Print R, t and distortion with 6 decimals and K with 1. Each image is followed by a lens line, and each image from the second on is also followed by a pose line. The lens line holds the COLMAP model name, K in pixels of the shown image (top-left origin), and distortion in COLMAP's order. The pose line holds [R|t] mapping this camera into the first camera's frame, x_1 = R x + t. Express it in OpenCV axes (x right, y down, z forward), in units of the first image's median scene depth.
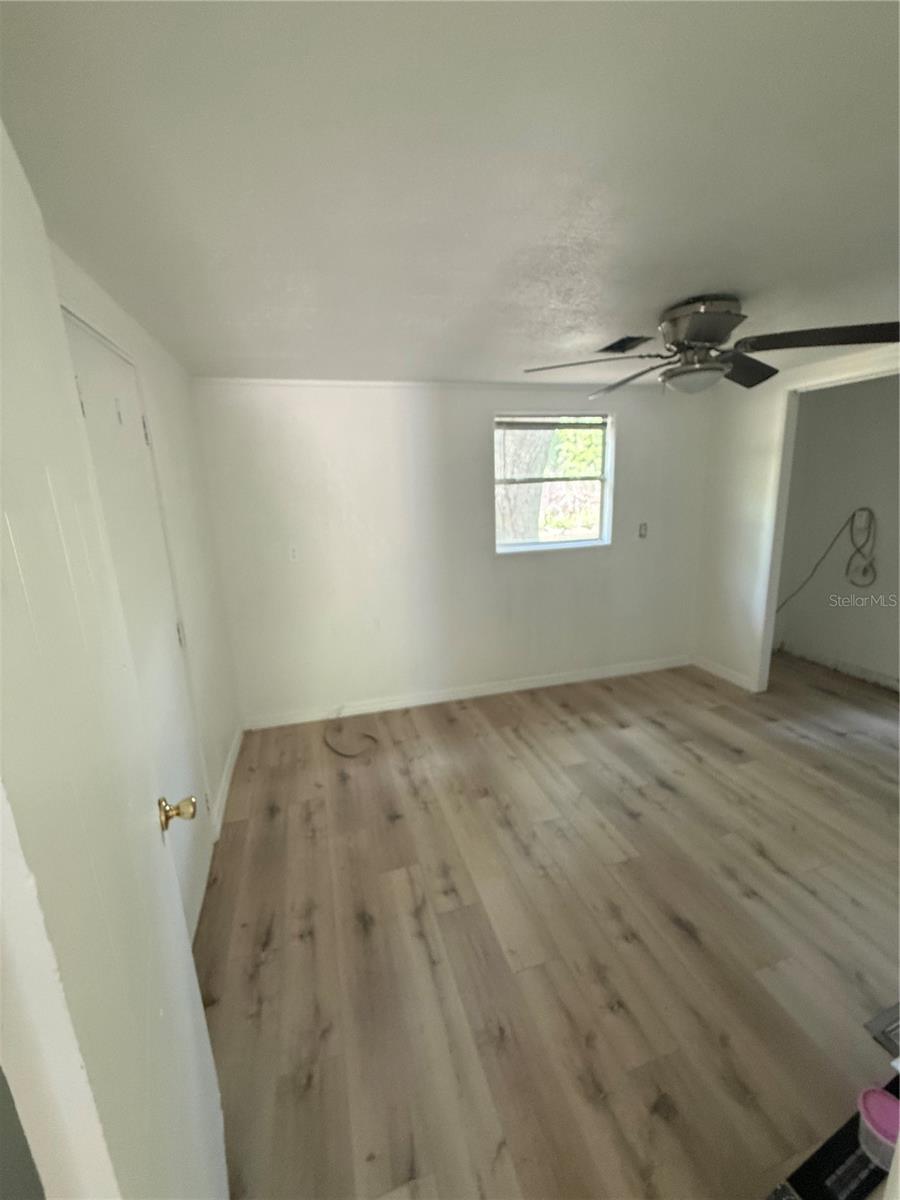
lens RADIAL K [[477.2, 0, 449.7], [0, 477.2, 596.0], [0, 0, 1]] dist [0.000417, 0.000384]
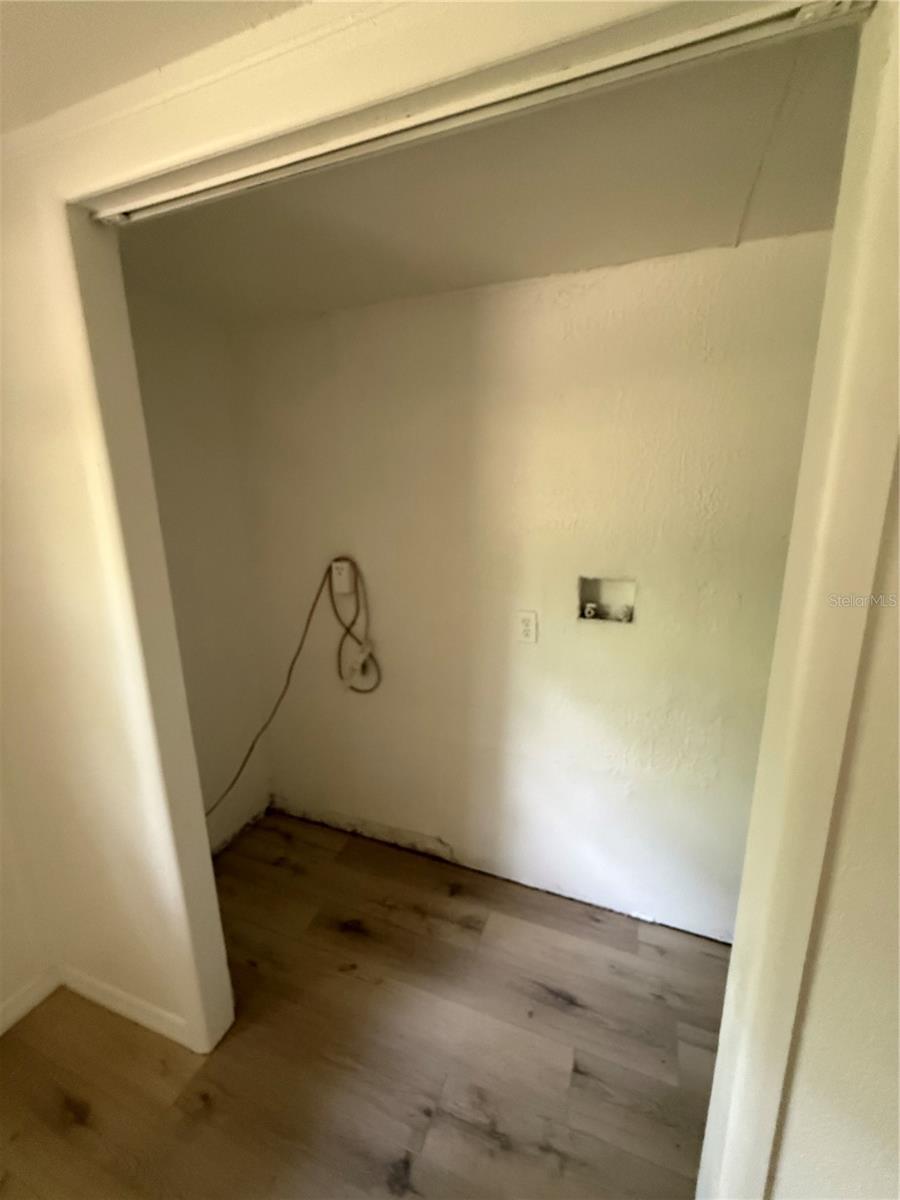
lens RADIAL K [[477.2, 0, 449.7], [0, 477.2, 596.0], [0, 0, 1]] dist [0.000417, 0.000384]
pose [[0.607071, -0.140448, 0.782137, 0.509535], [0.169656, 0.984471, 0.045100, -0.141200], [-0.776326, 0.105315, 0.621472, 0.571423]]
